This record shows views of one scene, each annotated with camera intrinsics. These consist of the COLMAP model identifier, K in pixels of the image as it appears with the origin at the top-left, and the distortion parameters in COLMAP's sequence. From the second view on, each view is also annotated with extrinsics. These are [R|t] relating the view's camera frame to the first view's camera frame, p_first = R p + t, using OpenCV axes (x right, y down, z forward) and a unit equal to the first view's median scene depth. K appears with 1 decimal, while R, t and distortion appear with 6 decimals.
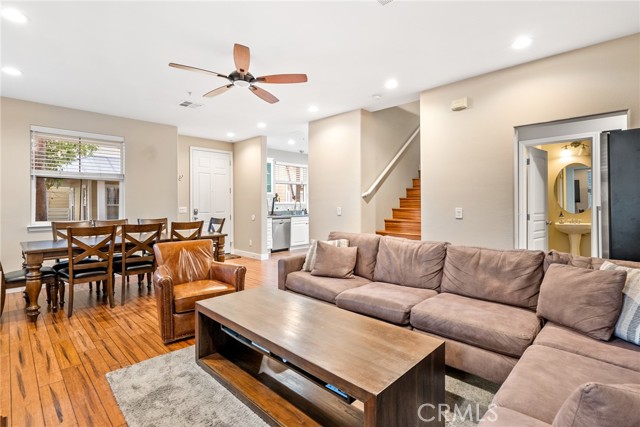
lens RADIAL K [[299.9, 0, 321.7], [0, 299.9, 209.9], [0, 0, 1]] dist [0.001523, 0.000536]
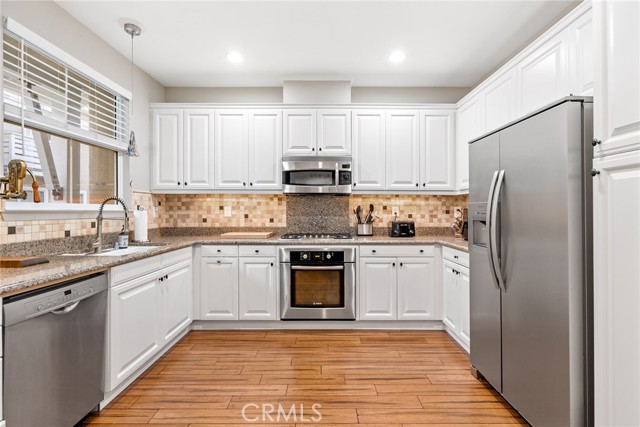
lens RADIAL K [[299.9, 0, 321.7], [0, 299.9, 209.9], [0, 0, 1]] dist [0.001523, 0.000536]
pose [[0.711790, 0.007772, 0.702349, -0.142659], [0.007823, 0.999789, -0.018992, -0.014557], [-0.702349, 0.019013, 0.711579, 0.686261]]
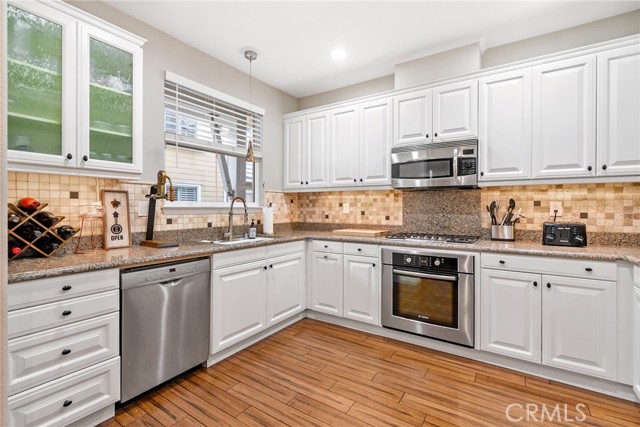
lens RADIAL K [[290.7, 0, 323.6], [0, 290.7, 208.3], [0, 0, 1]] dist [0.000859, 0.000533]
pose [[0.980663, 0.006016, 0.195609, -0.050831], [-0.002969, 0.999870, -0.015866, -0.014720], [-0.195679, 0.014979, 0.980554, 0.676064]]
